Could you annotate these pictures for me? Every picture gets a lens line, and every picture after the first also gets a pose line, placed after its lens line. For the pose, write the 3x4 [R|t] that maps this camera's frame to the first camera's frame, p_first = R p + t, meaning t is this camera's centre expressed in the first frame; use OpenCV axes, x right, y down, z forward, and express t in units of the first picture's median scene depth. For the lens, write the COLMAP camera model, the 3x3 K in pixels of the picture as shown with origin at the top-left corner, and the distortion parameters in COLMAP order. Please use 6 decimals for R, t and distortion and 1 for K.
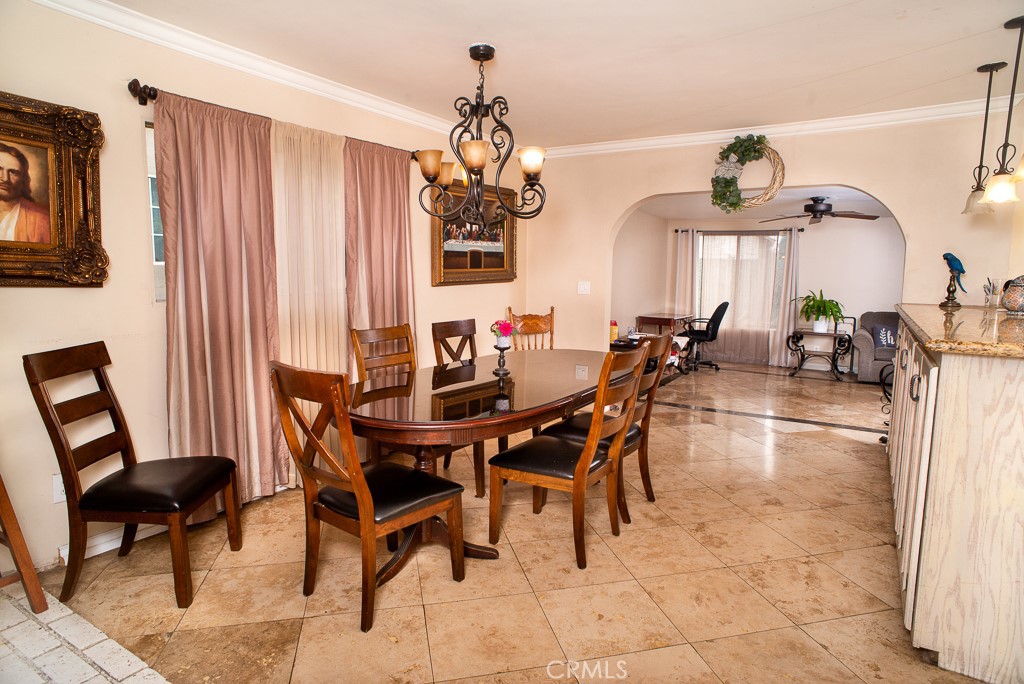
lens RADIAL K [[580.3, 0, 512.0], [0, 580.3, 342.0], [0, 0, 1]] dist [-0.097167, 0.067077]
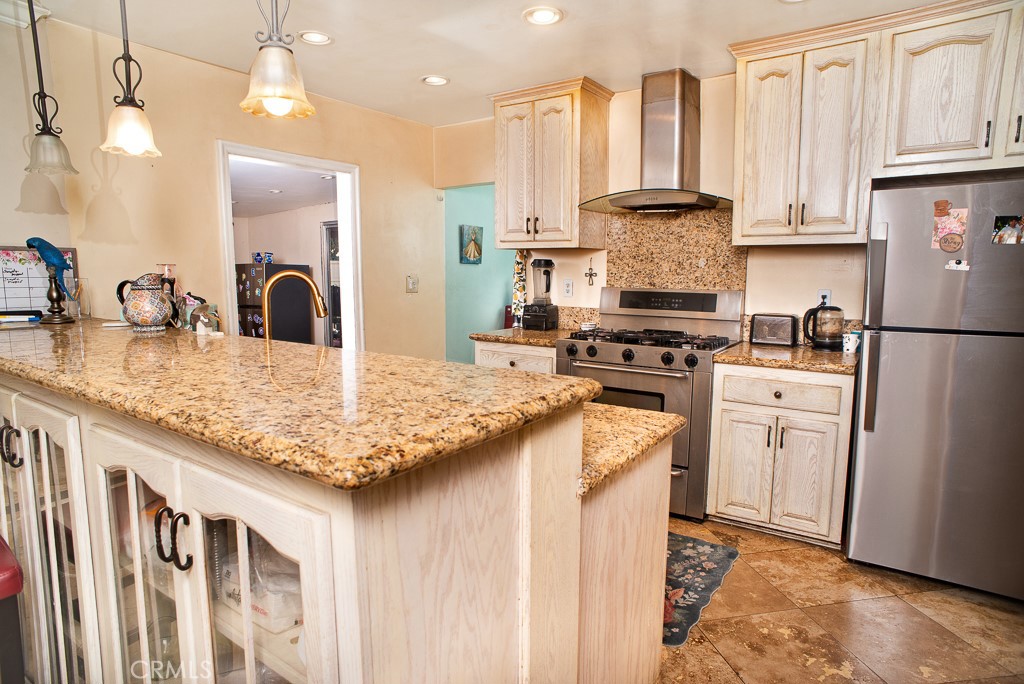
lens RADIAL K [[580.3, 0, 512.0], [0, 580.3, 342.0], [0, 0, 1]] dist [-0.097167, 0.067077]
pose [[0.042456, -0.134312, 0.990029, 0.234211], [0.118804, 0.984571, 0.128477, -0.070407], [-0.992010, 0.112165, 0.057758, 0.517580]]
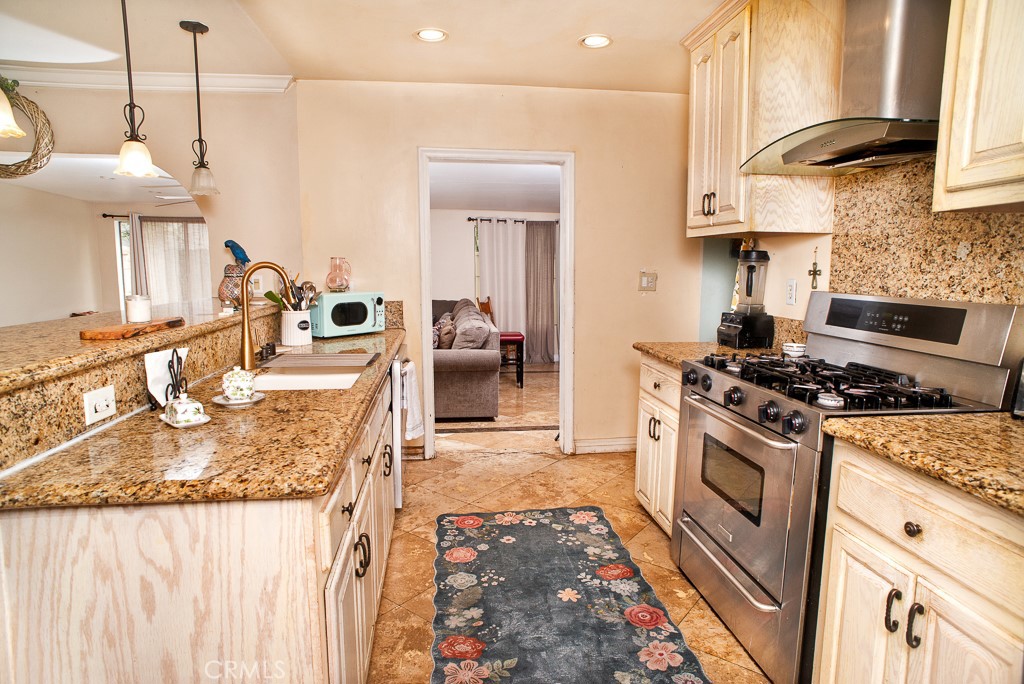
lens RADIAL K [[580.3, 0, 512.0], [0, 580.3, 342.0], [0, 0, 1]] dist [-0.097167, 0.067077]
pose [[0.769501, -0.089556, 0.632335, 0.663759], [0.080824, 0.995814, 0.042679, 0.000560], [-0.633510, 0.018266, 0.773518, 0.024318]]
